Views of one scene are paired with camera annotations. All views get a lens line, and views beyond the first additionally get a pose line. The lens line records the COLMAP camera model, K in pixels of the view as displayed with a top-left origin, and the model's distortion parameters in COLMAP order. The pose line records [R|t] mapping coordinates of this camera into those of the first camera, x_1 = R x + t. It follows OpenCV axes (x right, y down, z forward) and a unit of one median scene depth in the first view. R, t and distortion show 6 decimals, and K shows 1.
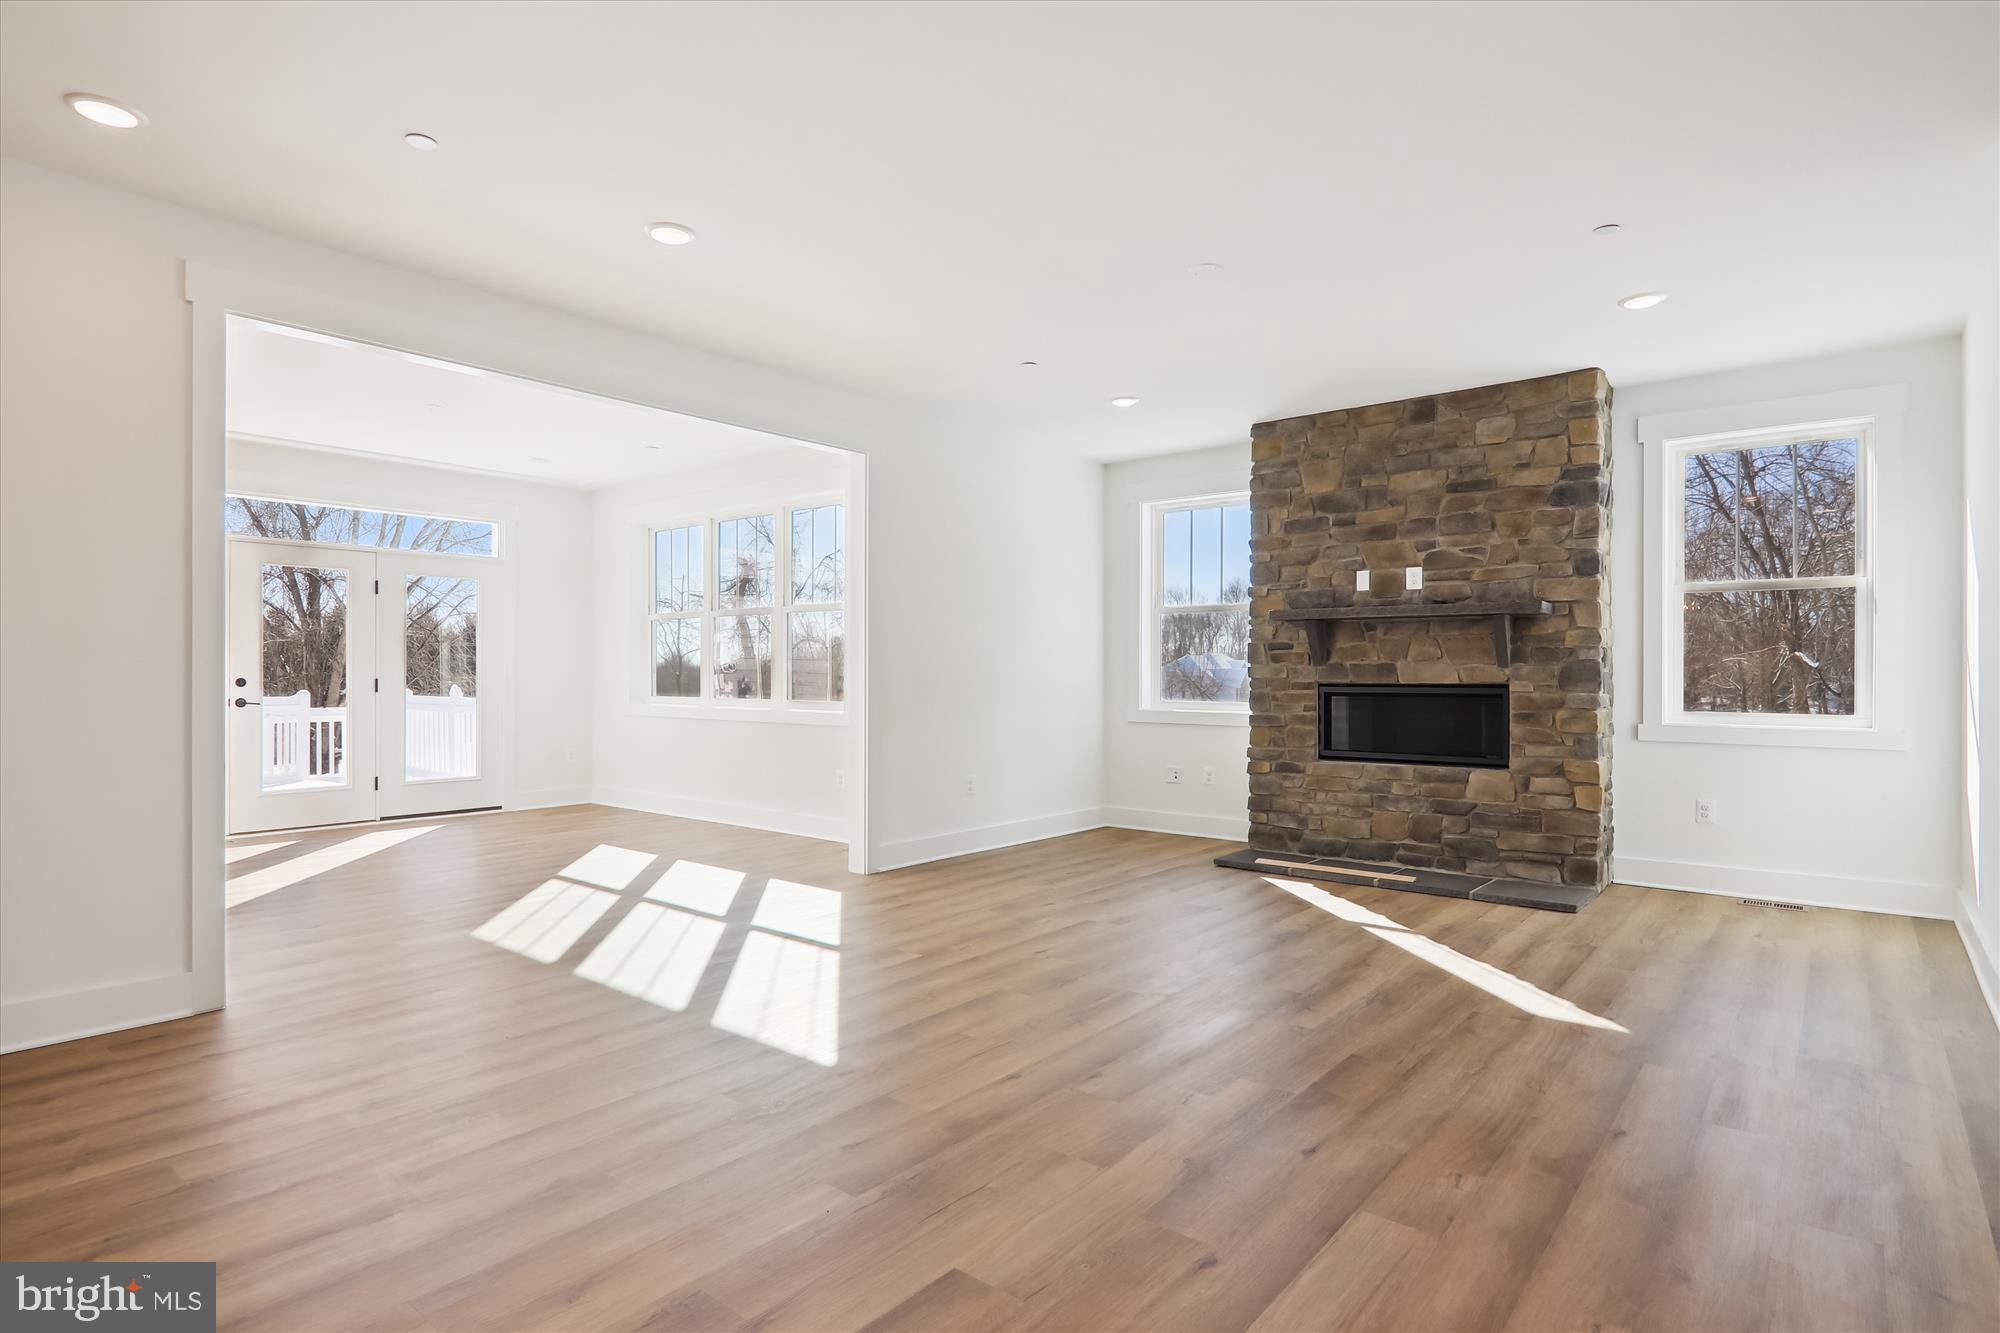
lens RADIAL K [[1028.1, 0, 1002.4], [0, 1028.1, 672.2], [0, 0, 1]] dist [-0.001106, -0.000108]
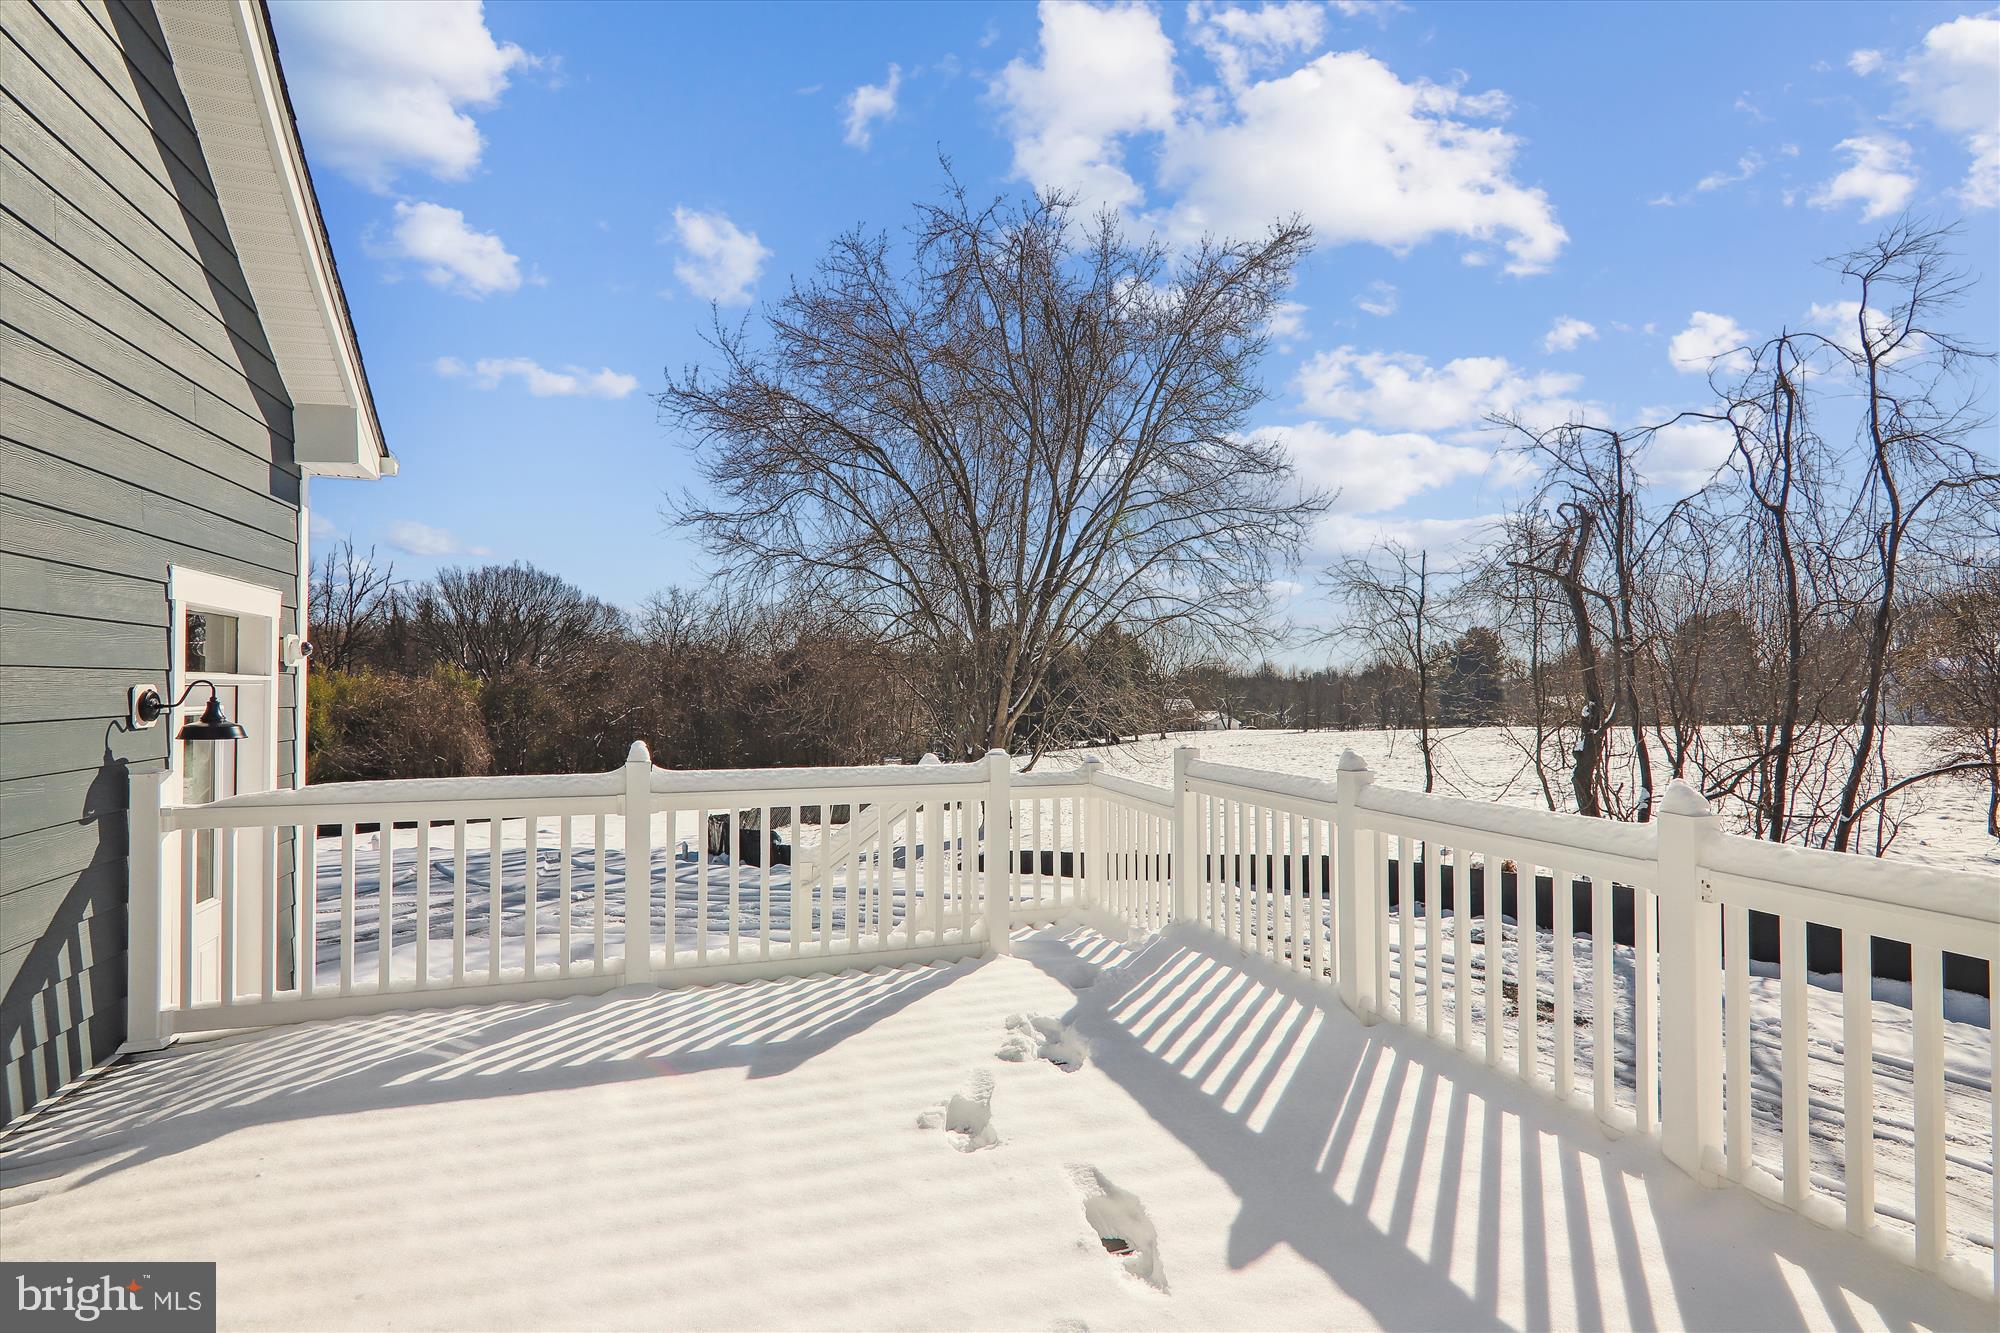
lens RADIAL K [[980.0, 0, 1012.0], [0, 980.0, 675.2], [0, 0, 1]] dist [-0.014522, -0.000729]
pose [[0.849487, -0.008456, -0.527541, -0.805696], [0.004605, 0.999952, -0.008612, -0.019136], [0.527589, 0.004887, 0.849486, 1.153372]]
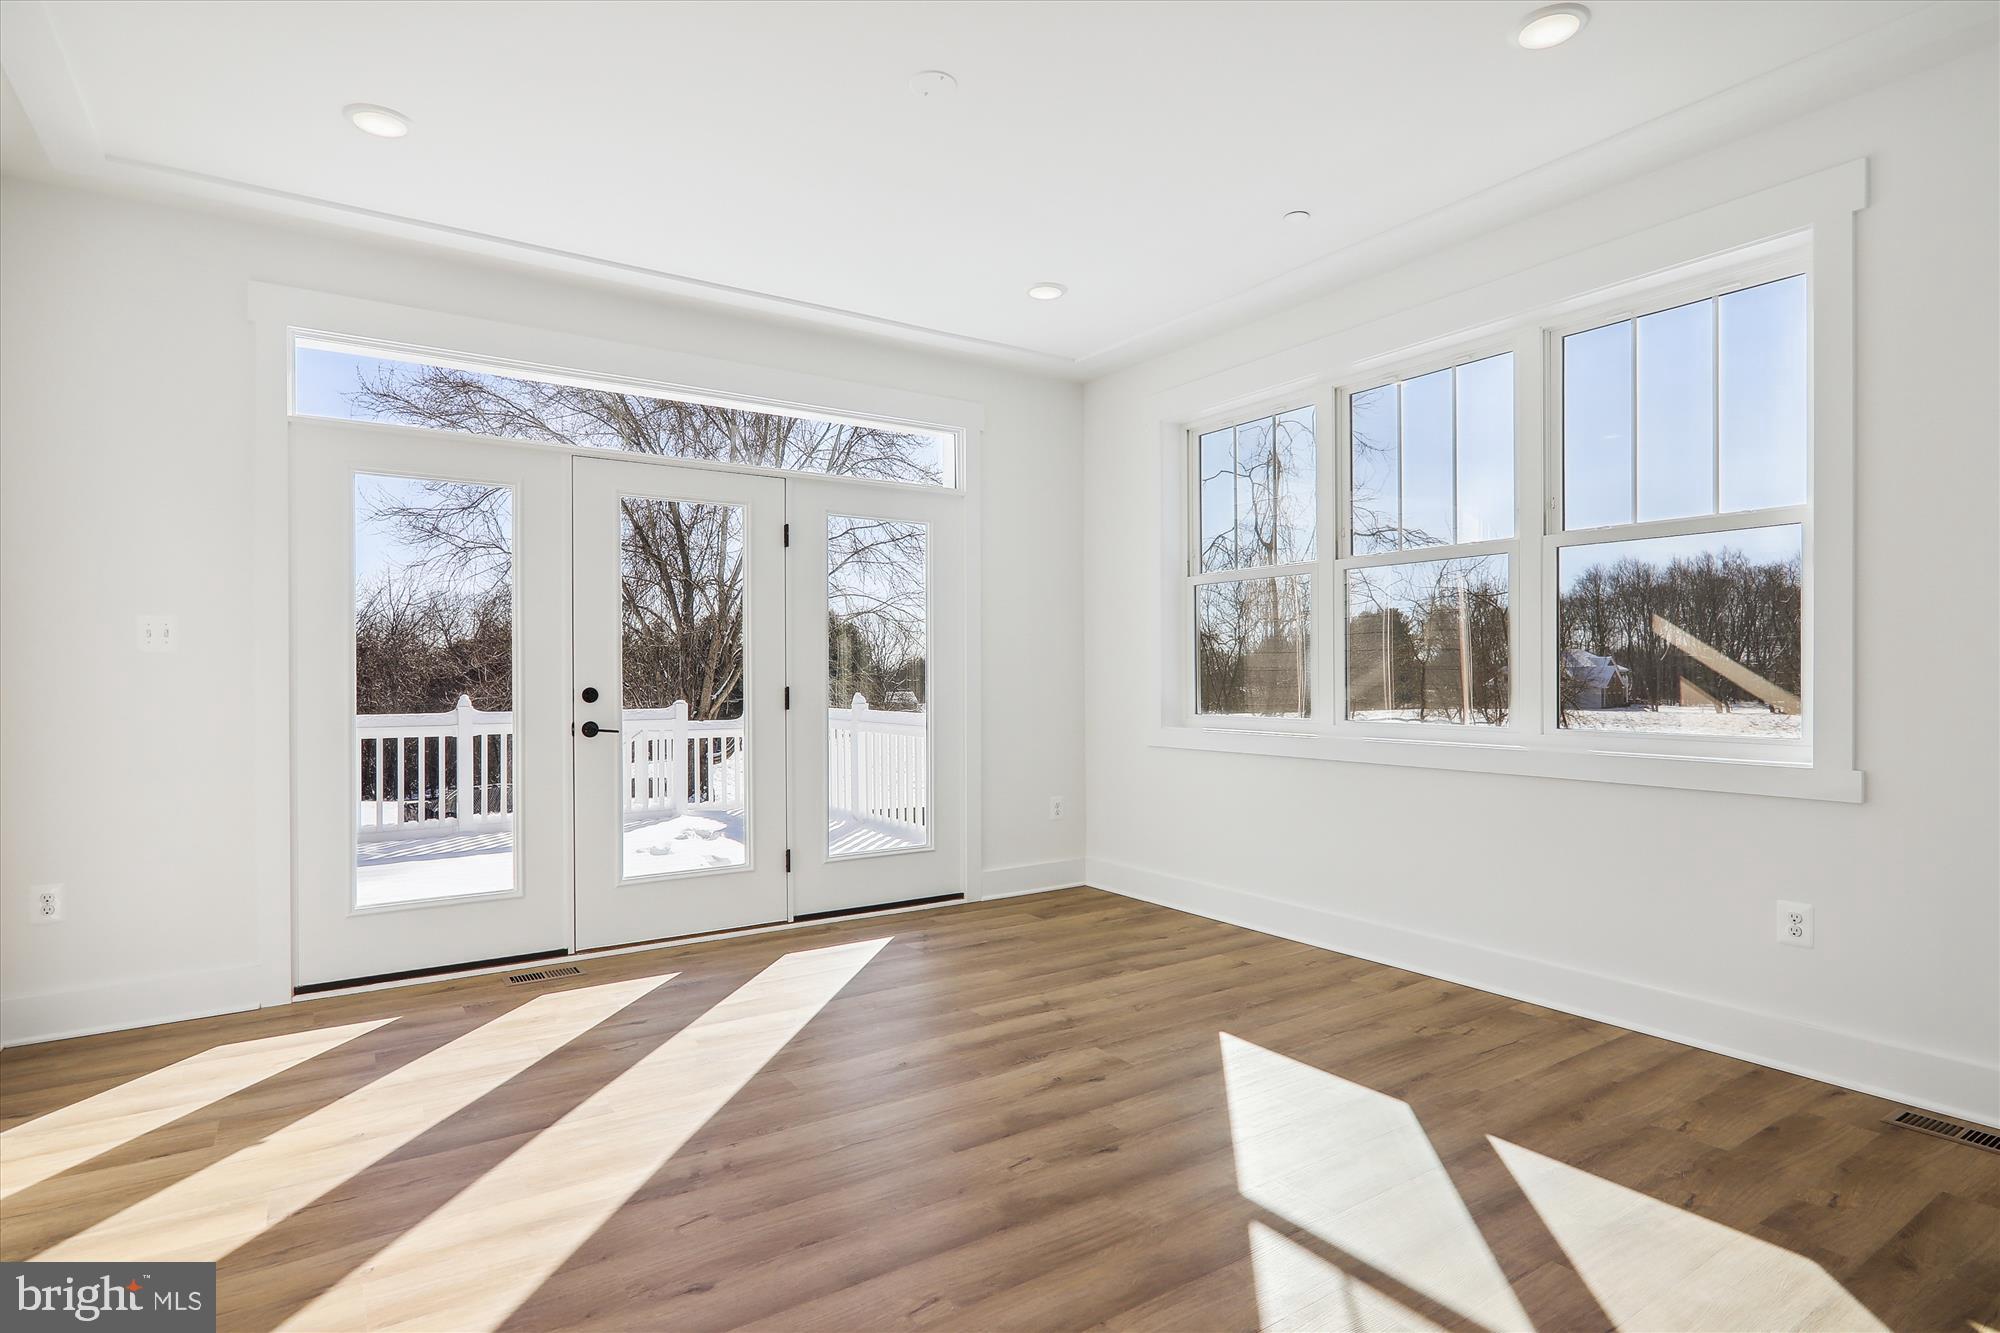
lens RADIAL K [[1022.2, 0, 1009.7], [0, 1022.2, 668.1], [0, 0, 1]] dist [-0.002316, 0.000036]
pose [[0.959872, -0.008783, -0.280300, -0.403977], [0.007191, 0.999952, -0.006707, 0.000296], [0.280346, 0.004422, 0.959889, 0.589919]]
